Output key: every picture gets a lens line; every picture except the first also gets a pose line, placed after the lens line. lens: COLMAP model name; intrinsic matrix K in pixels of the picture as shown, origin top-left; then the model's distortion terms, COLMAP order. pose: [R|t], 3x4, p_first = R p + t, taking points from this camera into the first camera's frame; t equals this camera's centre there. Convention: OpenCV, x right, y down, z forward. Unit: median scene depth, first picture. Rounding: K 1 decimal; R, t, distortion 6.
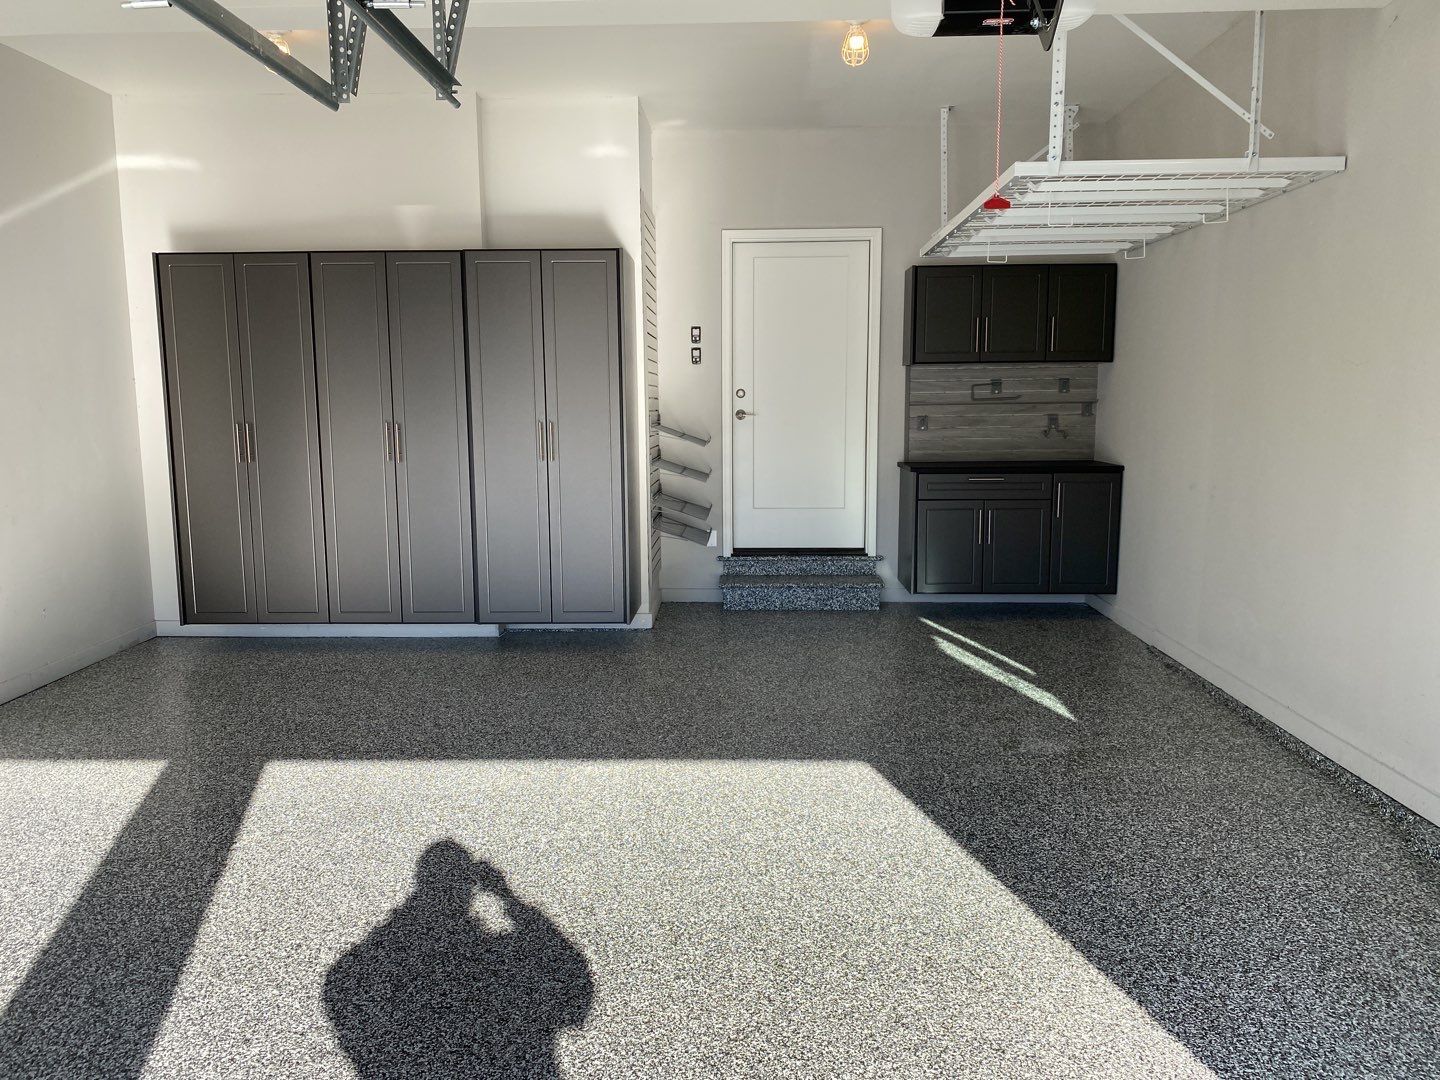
lens RADIAL K [[1062.6, 0, 718.2], [0, 1062.6, 580.0], [0, 0, 1]] dist [0.083101, -0.124248]
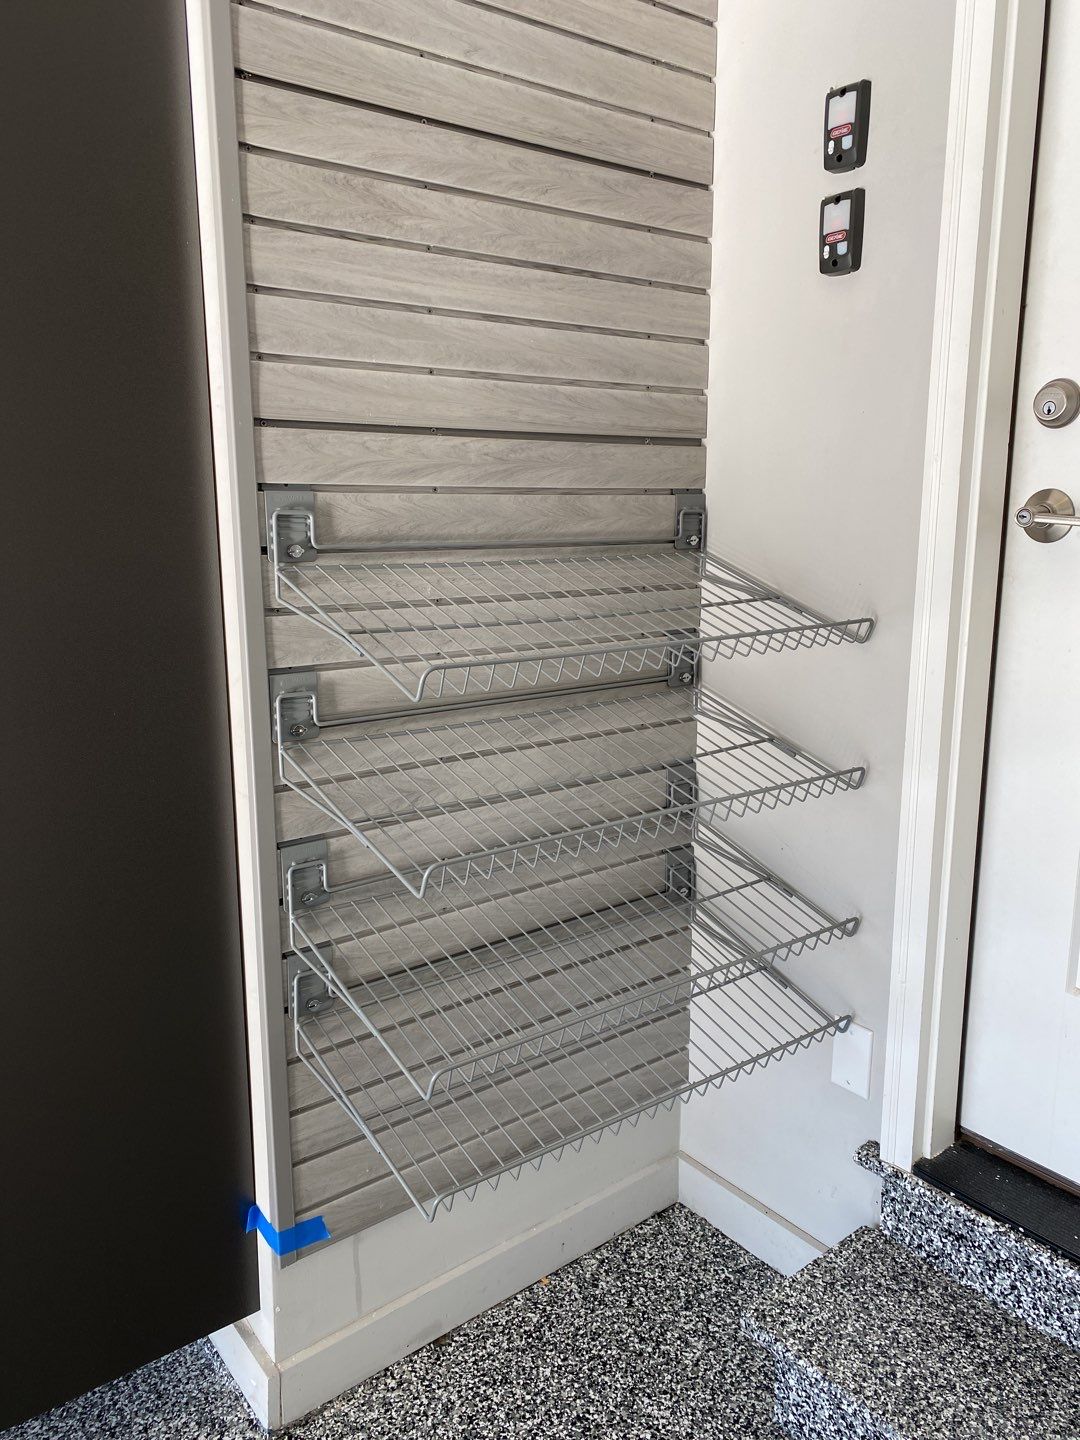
lens RADIAL K [[1074.9, 0, 540.0], [0, 1074.9, 720.0], [0, 0, 1]] dist [0.007240, -0.001823]
pose [[0.630709, 0.164029, -0.758486, 0.119036], [-0.137692, 0.985551, 0.098638, -0.129000], [0.763706, 0.042226, 0.644181, 0.826555]]
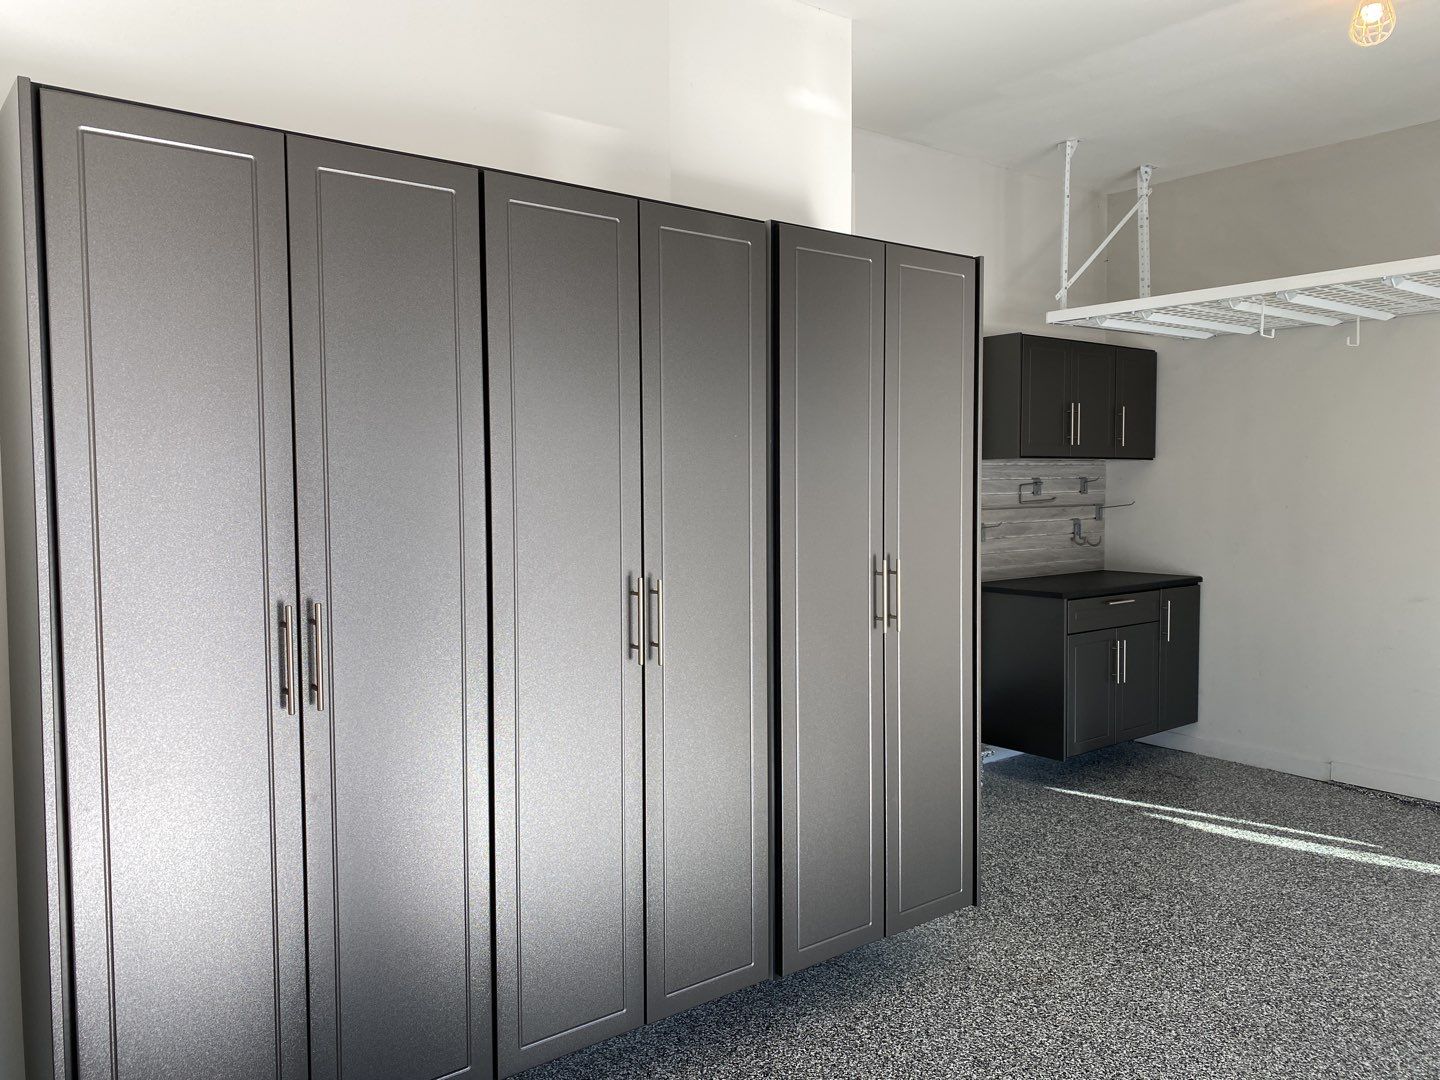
lens RADIAL K [[1084.8, 0, 673.9], [0, 1084.8, 552.7], [0, 0, 1]] dist [0.003845, 0.000971]
pose [[0.777614, -0.041303, 0.627384, -0.477753], [0.111870, 0.991007, -0.073416, -0.100732], [-0.618710, 0.127275, 0.775241, 0.534448]]
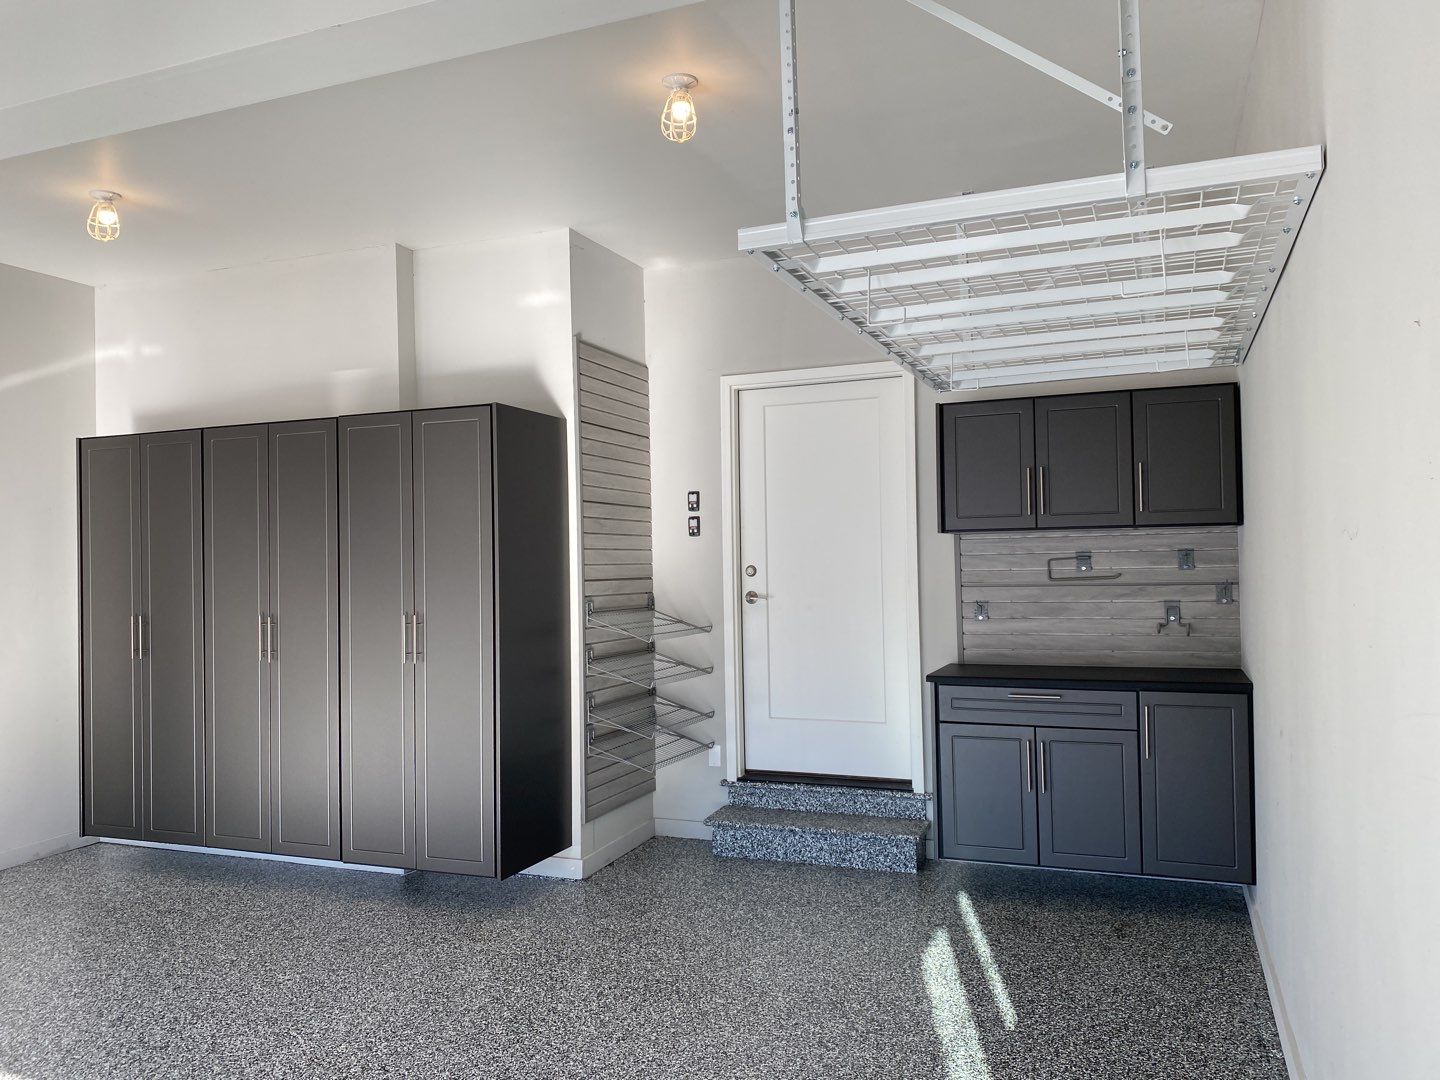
lens RADIAL K [[1074.9, 0, 720.0], [0, 1074.9, 540.0], [0, 0, 1]] dist [0.007240, -0.001823]
pose [[0.940793, -0.016274, -0.338591, 0.274388], [-0.047669, 0.982570, -0.179677, -0.055005], [0.335614, 0.185179, 0.923619, 0.258726]]
